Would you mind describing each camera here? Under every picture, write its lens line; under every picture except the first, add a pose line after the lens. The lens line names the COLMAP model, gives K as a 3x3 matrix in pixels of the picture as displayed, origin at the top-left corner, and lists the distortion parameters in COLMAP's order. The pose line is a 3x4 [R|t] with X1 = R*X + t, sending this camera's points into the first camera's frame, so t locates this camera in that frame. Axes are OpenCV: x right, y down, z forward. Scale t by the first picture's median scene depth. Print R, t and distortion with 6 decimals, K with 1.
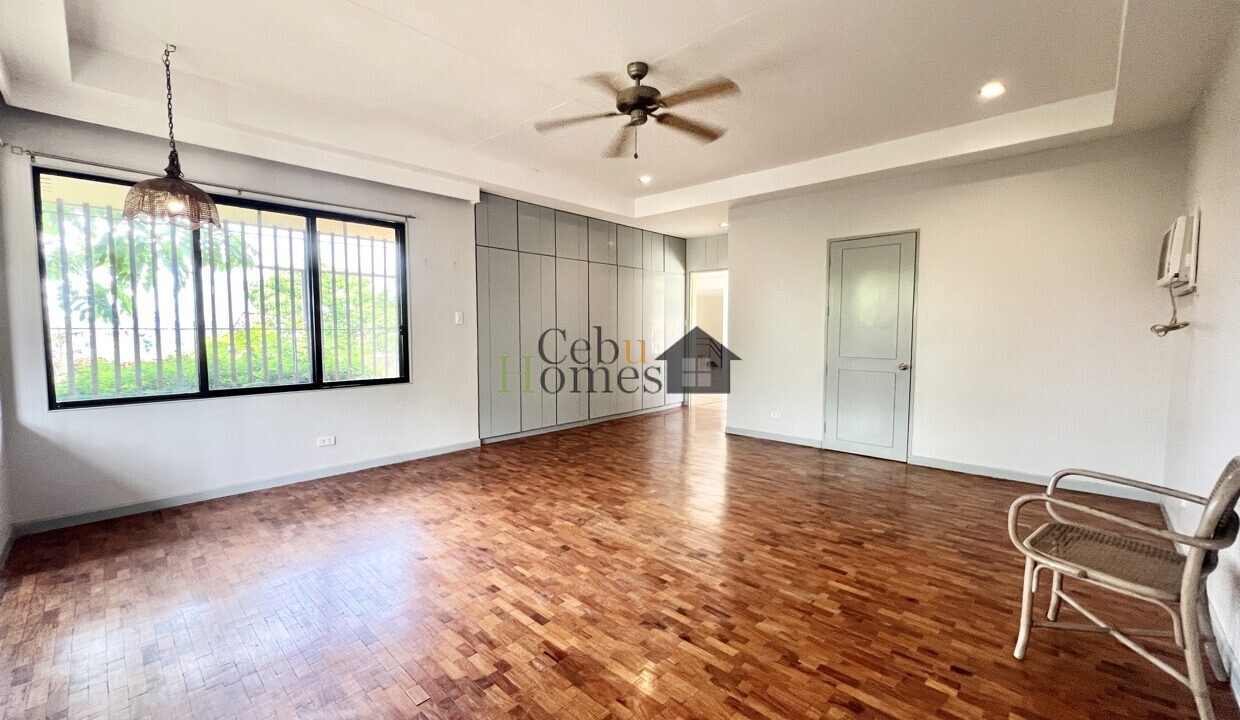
lens RADIAL K [[495.1, 0, 615.2], [0, 495.1, 359.4], [0, 0, 1]] dist [-0.001393, 0.000246]
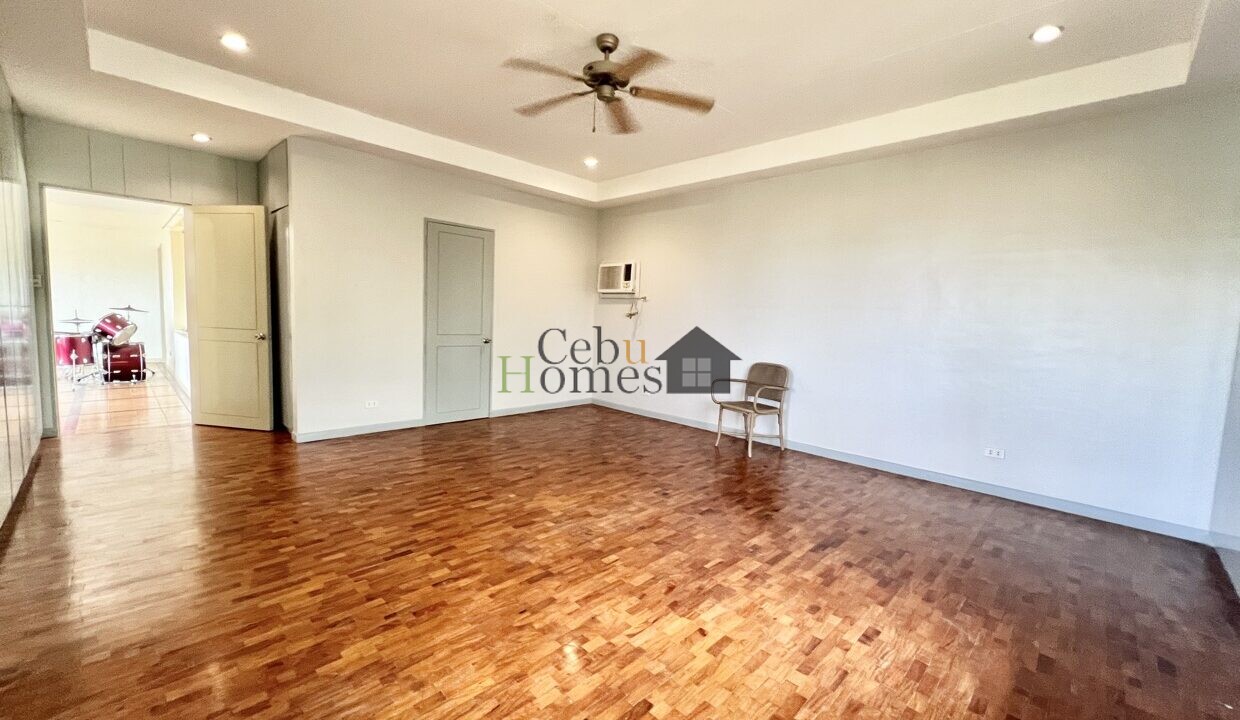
lens RADIAL K [[495.1, 0, 620.2], [0, 495.1, 358.1], [0, 0, 1]] dist [-0.001393, 0.000246]
pose [[0.017868, -0.086540, 0.996088, -0.891037], [0.022460, 0.996031, 0.086132, -0.056008], [-0.999588, 0.020833, 0.019741, 0.902661]]
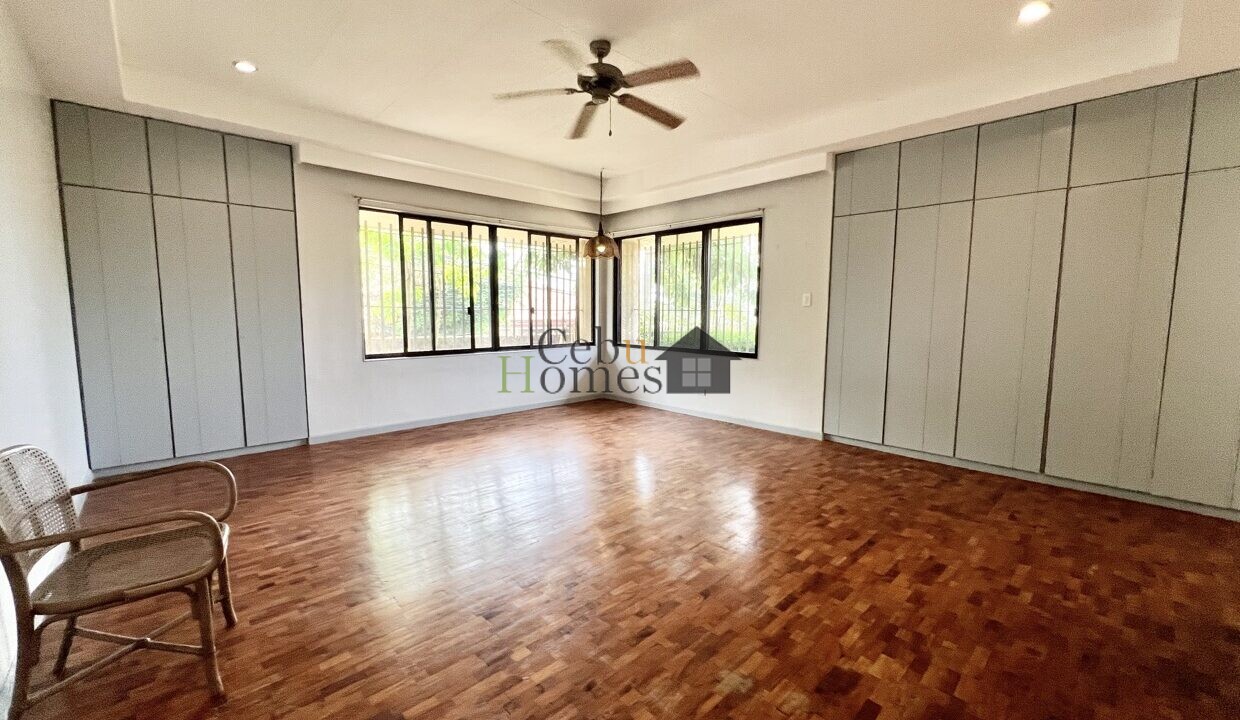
lens RADIAL K [[495.1, 0, 621.1], [0, 495.1, 359.6], [0, 0, 1]] dist [-0.001393, 0.000246]
pose [[-0.049942, 0.101630, -0.993568, 1.010552], [-0.067468, 0.992194, 0.104881, -0.069155], [0.996471, 0.072272, -0.042695, 1.049443]]
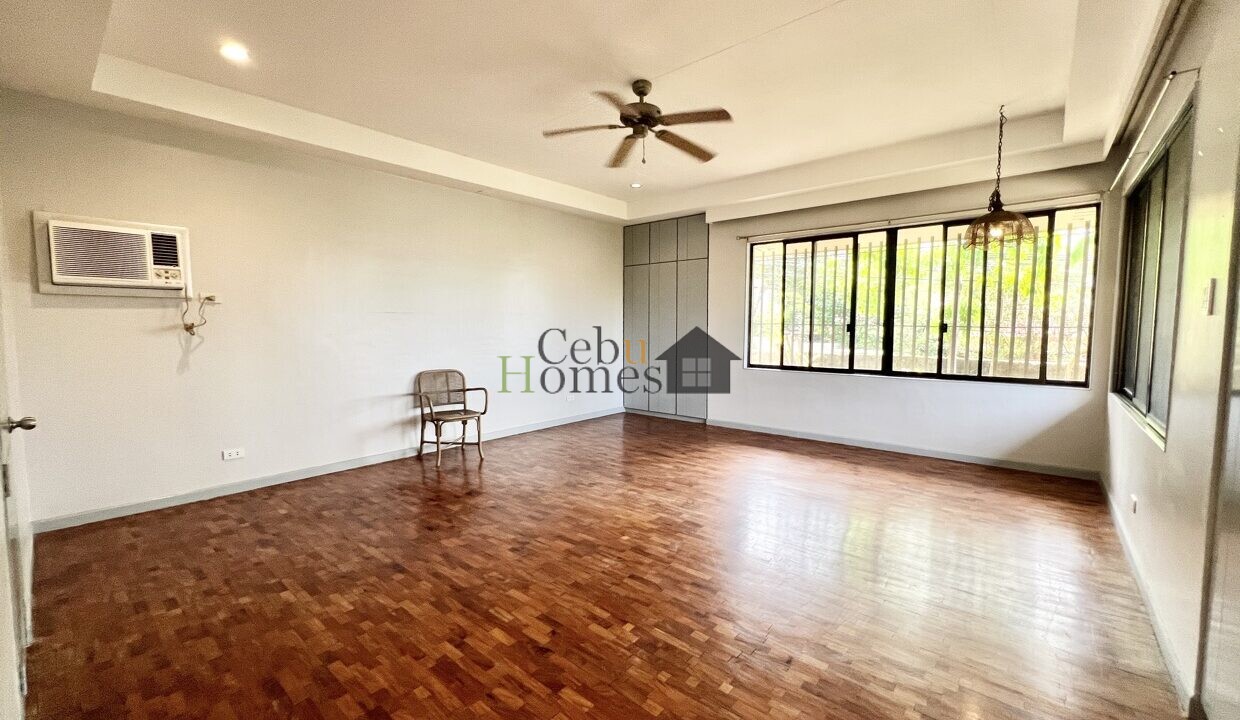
lens RADIAL K [[495.1, 0, 616.6], [0, 495.1, 359.4], [0, 0, 1]] dist [-0.001393, 0.000246]
pose [[-0.998761, 0.005818, -0.049422, 0.145767], [-0.000706, 0.991384, 0.130982, -0.129041], [0.049758, 0.130855, -0.990152, 1.989130]]
